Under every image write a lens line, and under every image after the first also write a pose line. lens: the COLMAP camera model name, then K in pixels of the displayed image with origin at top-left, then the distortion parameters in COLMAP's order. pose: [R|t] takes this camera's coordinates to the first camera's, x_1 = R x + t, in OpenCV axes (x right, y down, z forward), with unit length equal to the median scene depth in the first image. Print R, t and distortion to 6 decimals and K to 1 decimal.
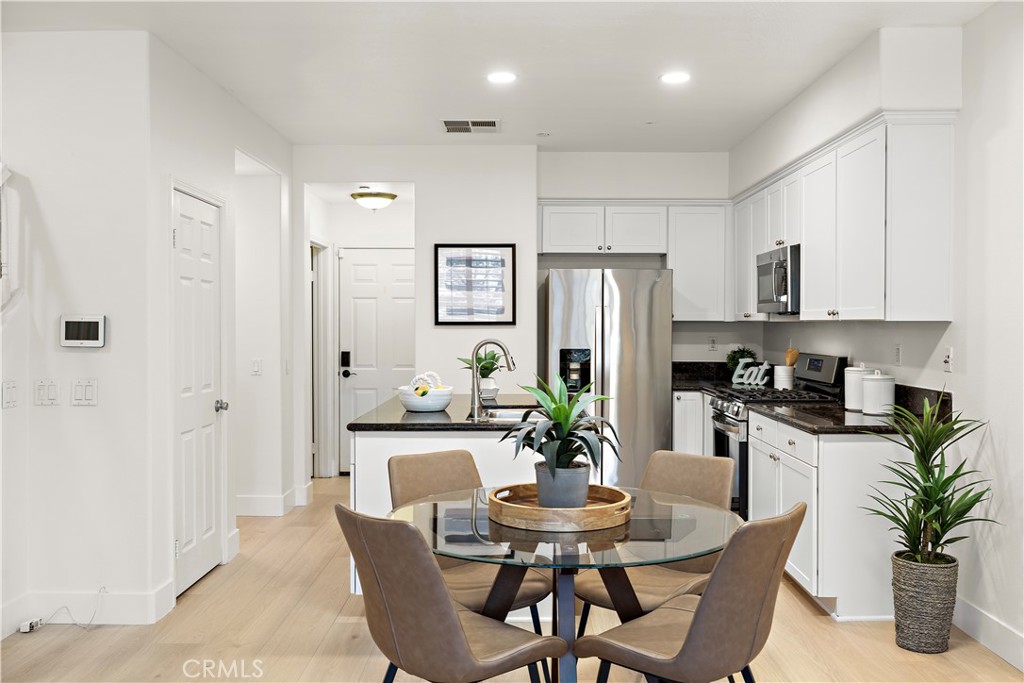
lens RADIAL K [[897.1, 0, 512.0], [0, 897.1, 341.5], [0, 0, 1]] dist [0.003342, 0.003309]
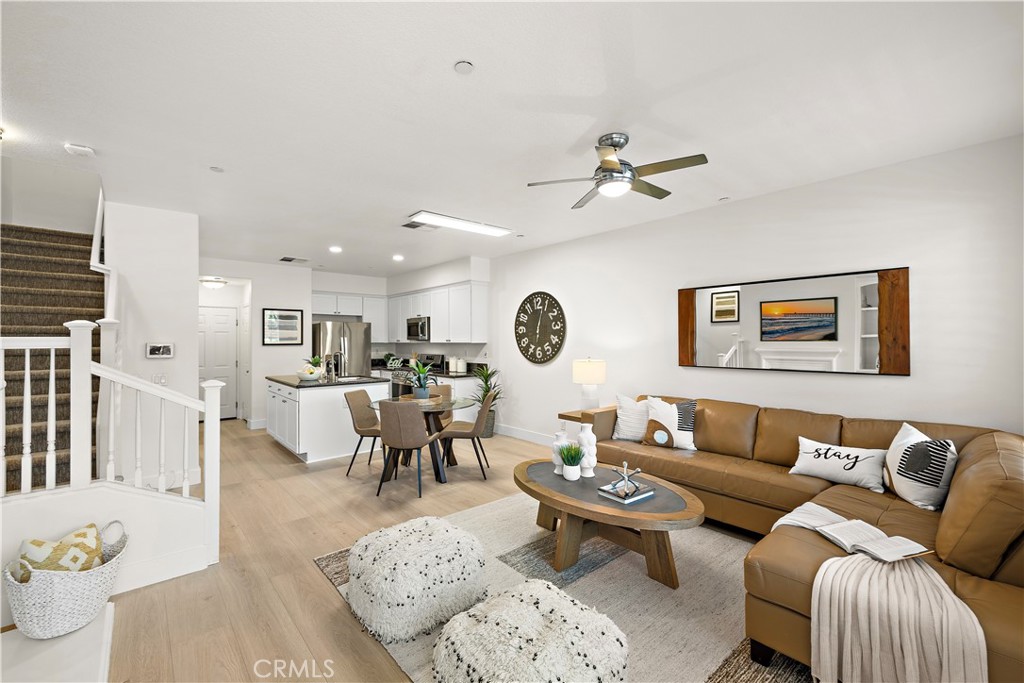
lens RADIAL K [[430.6, 0, 512.5], [0, 430.6, 334.7], [0, 0, 1]] dist [-0.000810, 0.000042]
pose [[0.748557, 0.005672, 0.663046, -0.324498], [0.018710, 0.999385, -0.029672, -0.002133], [-0.662806, 0.034617, 0.747990, -0.181889]]
